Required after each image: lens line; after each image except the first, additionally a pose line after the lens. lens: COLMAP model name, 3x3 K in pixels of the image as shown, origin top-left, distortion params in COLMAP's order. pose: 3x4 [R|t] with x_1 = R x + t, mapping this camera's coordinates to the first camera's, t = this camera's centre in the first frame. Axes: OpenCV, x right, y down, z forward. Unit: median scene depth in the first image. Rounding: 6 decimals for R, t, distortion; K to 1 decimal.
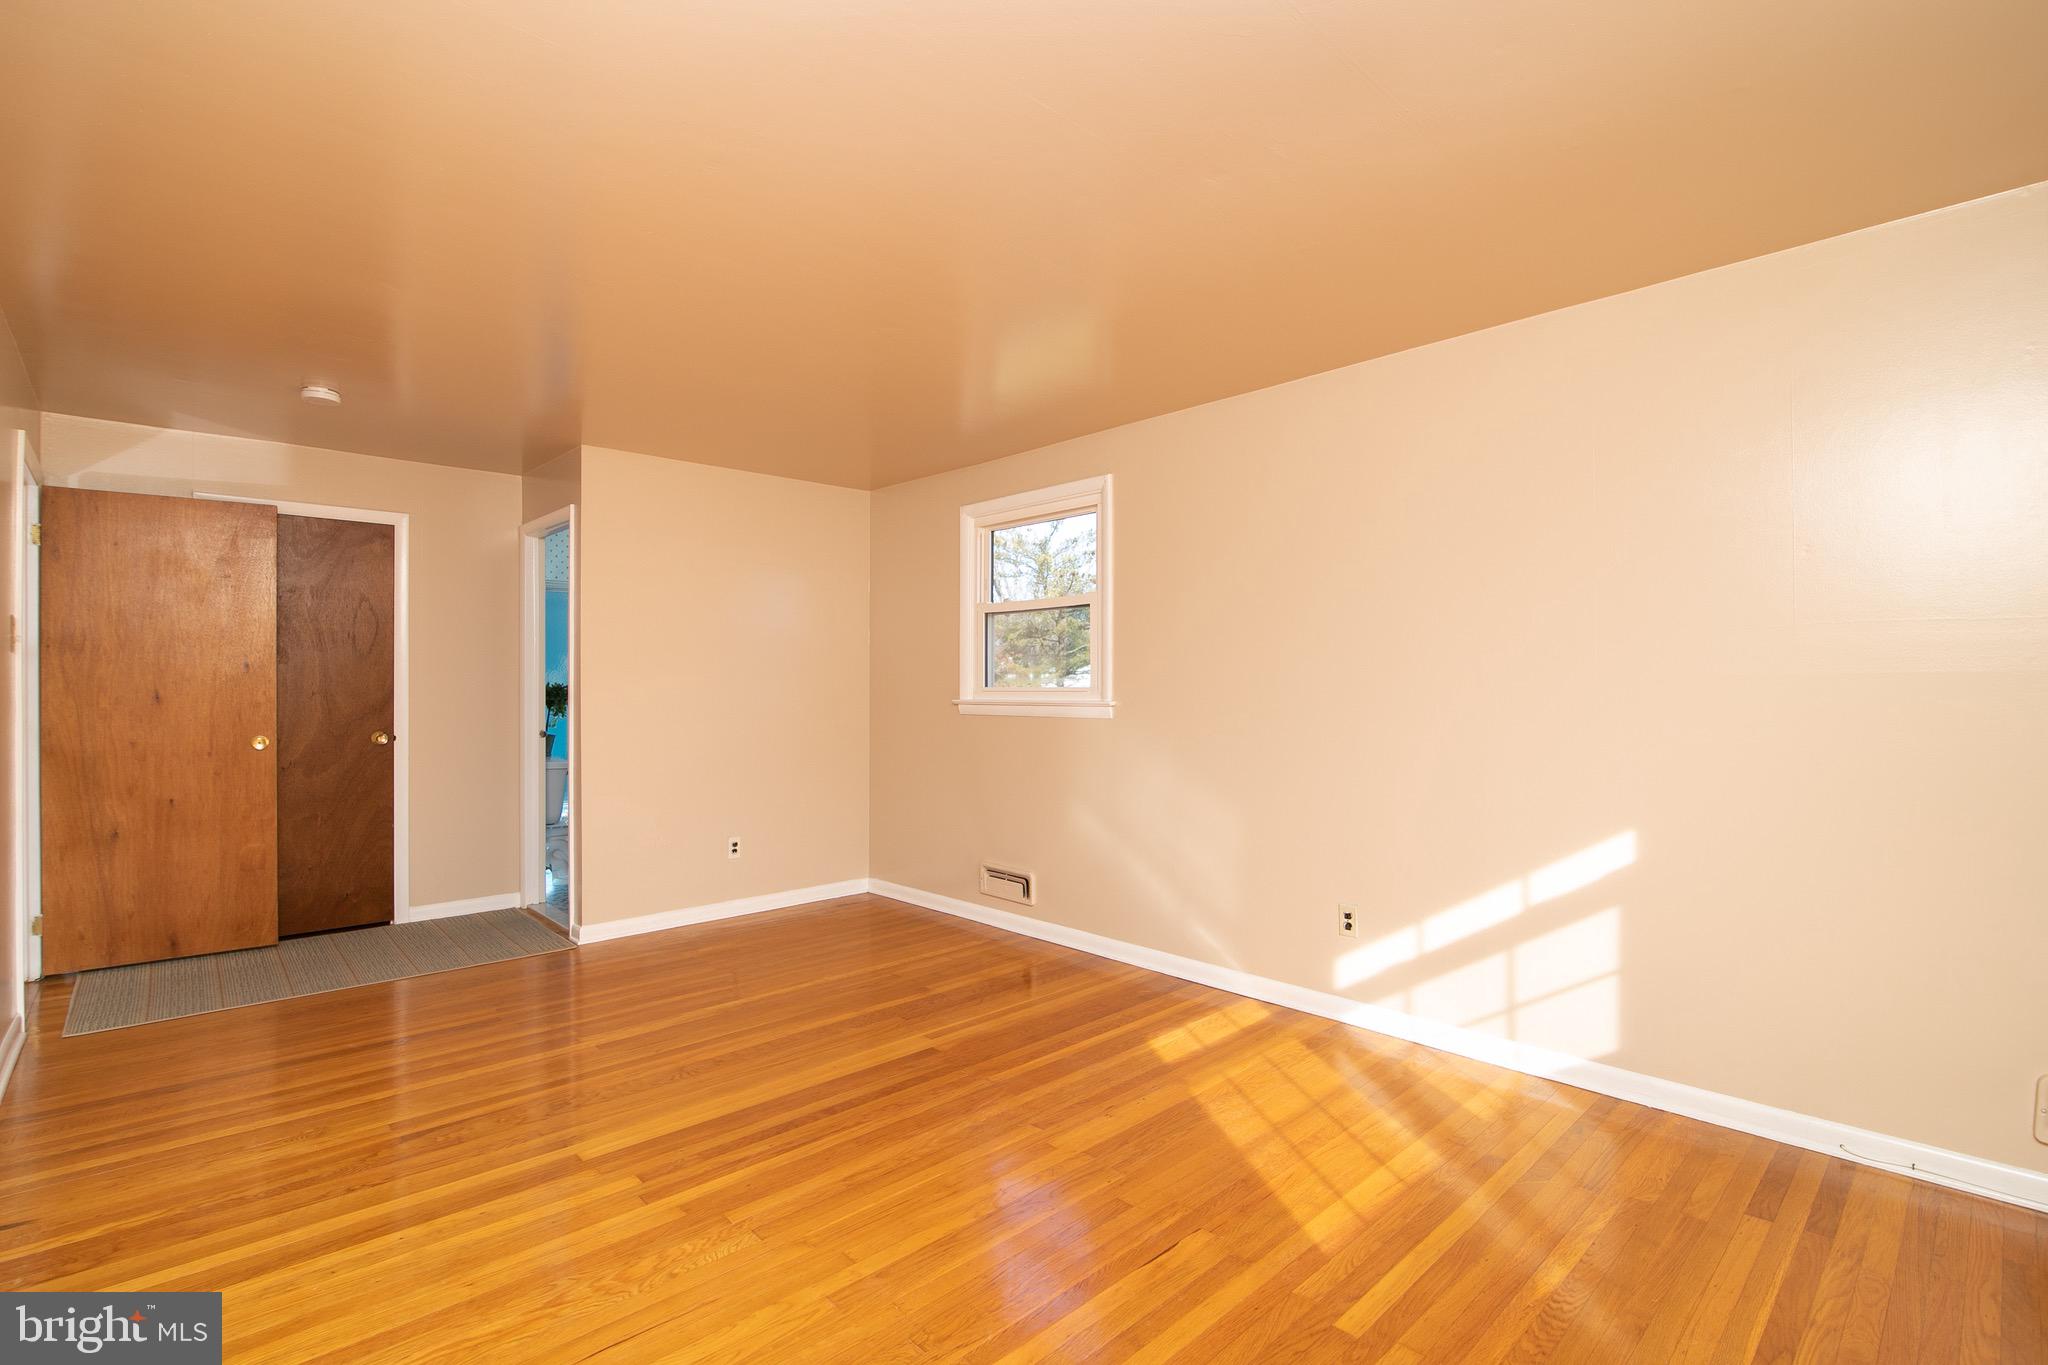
lens RADIAL K [[919.9, 0, 1024.0], [0, 919.9, 682.5], [0, 0, 1]] dist [-0.004532, -0.000268]
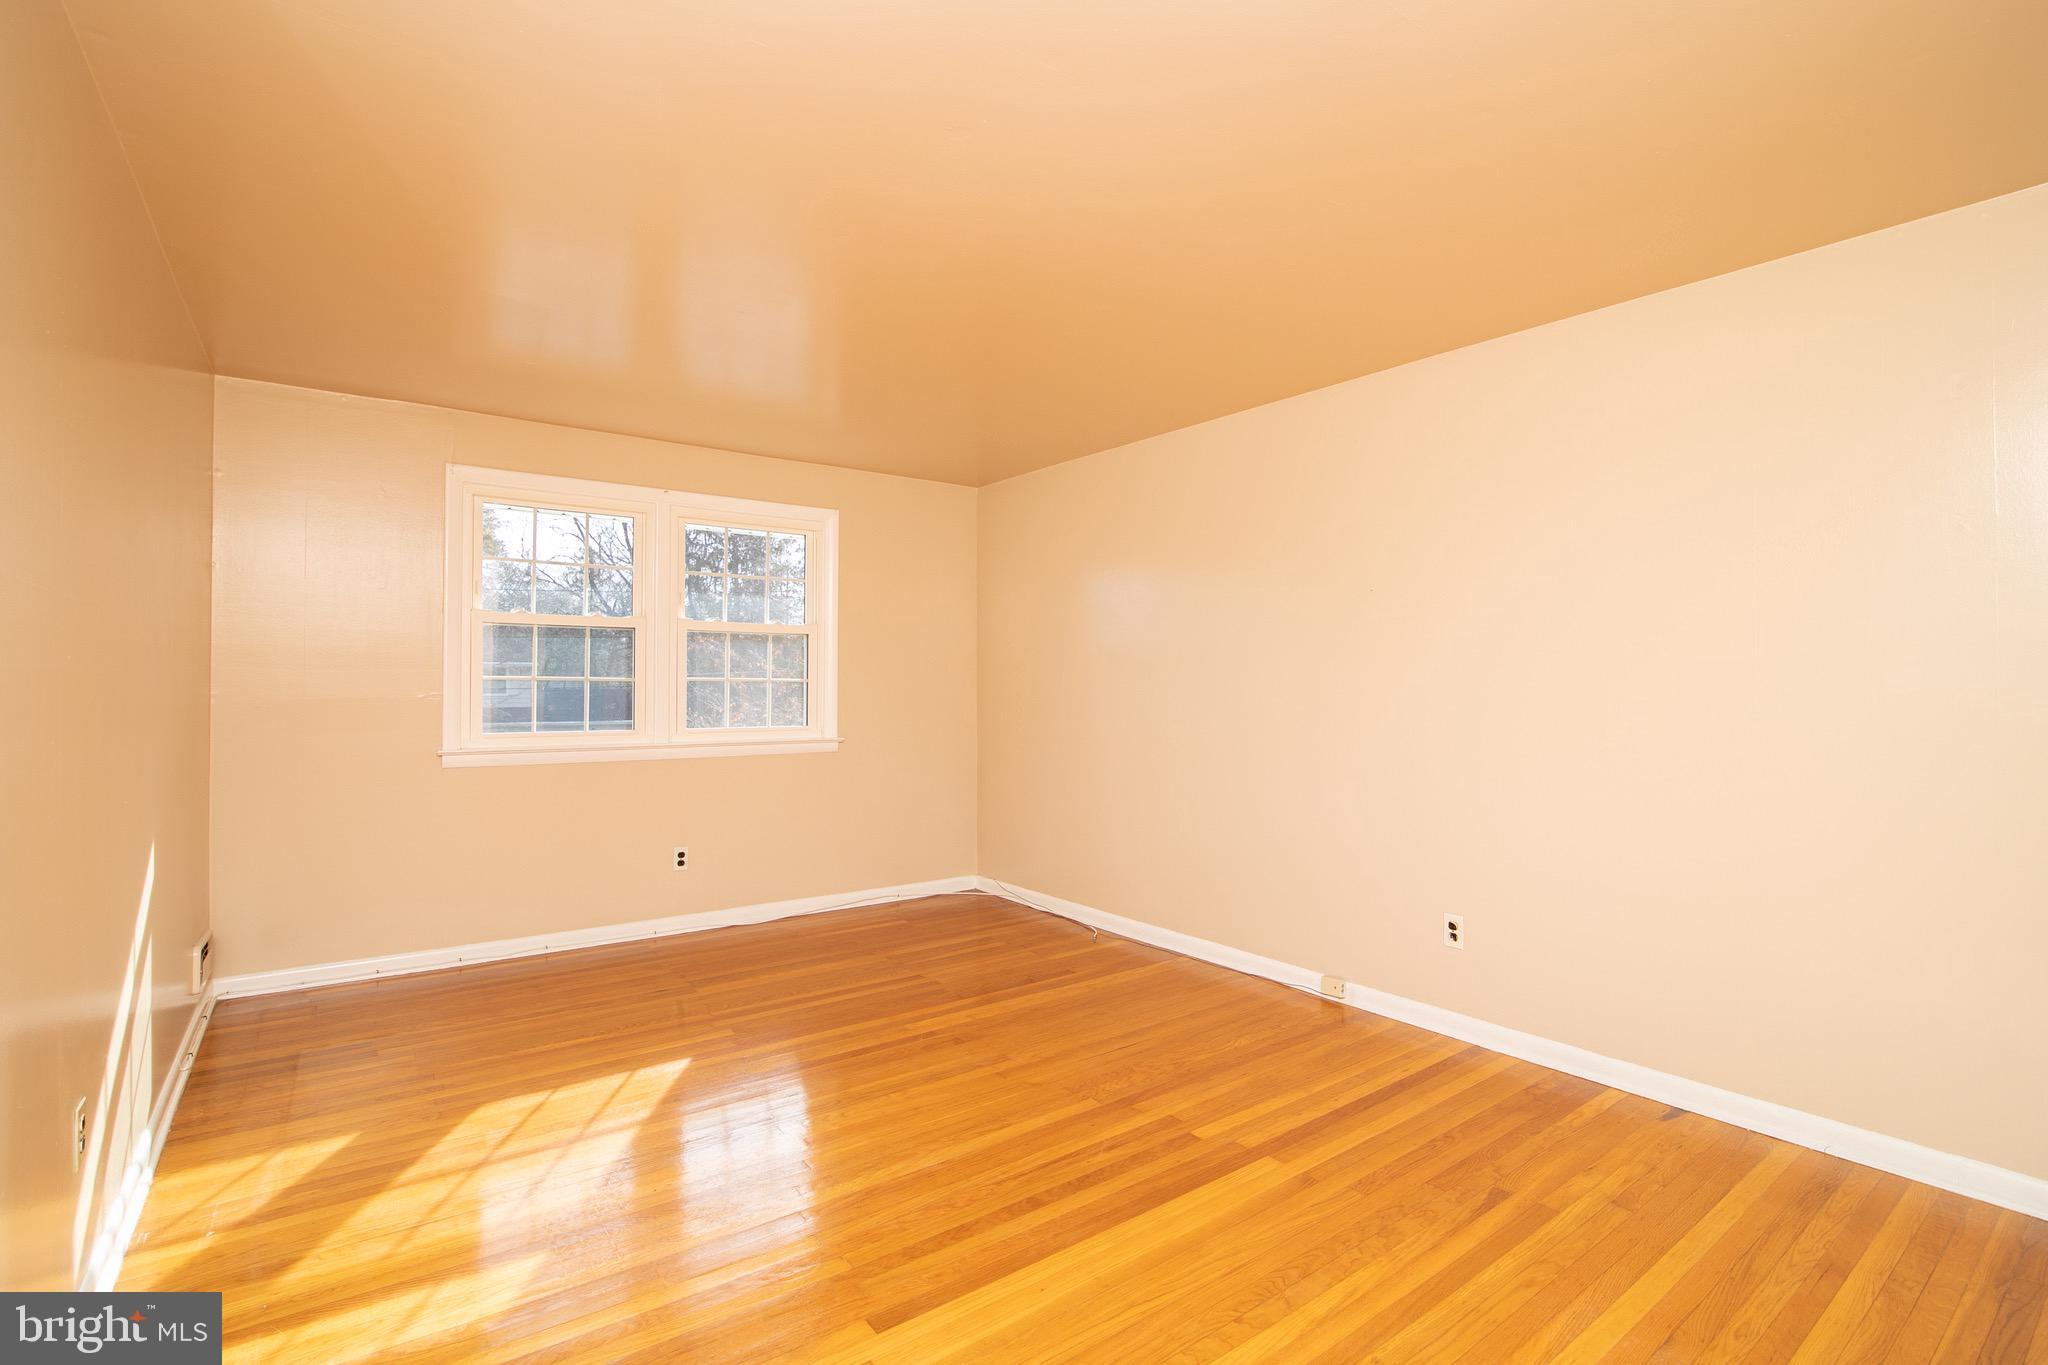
lens RADIAL K [[938.2, 0, 1024.0], [0, 938.2, 682.5], [0, 0, 1]] dist [-0.003124, -0.000288]
pose [[-0.991815, -0.002279, 0.127662, -0.207012], [-0.002803, 0.999988, -0.003921, 0.002766], [-0.127651, -0.004246, -0.991810, 1.235409]]
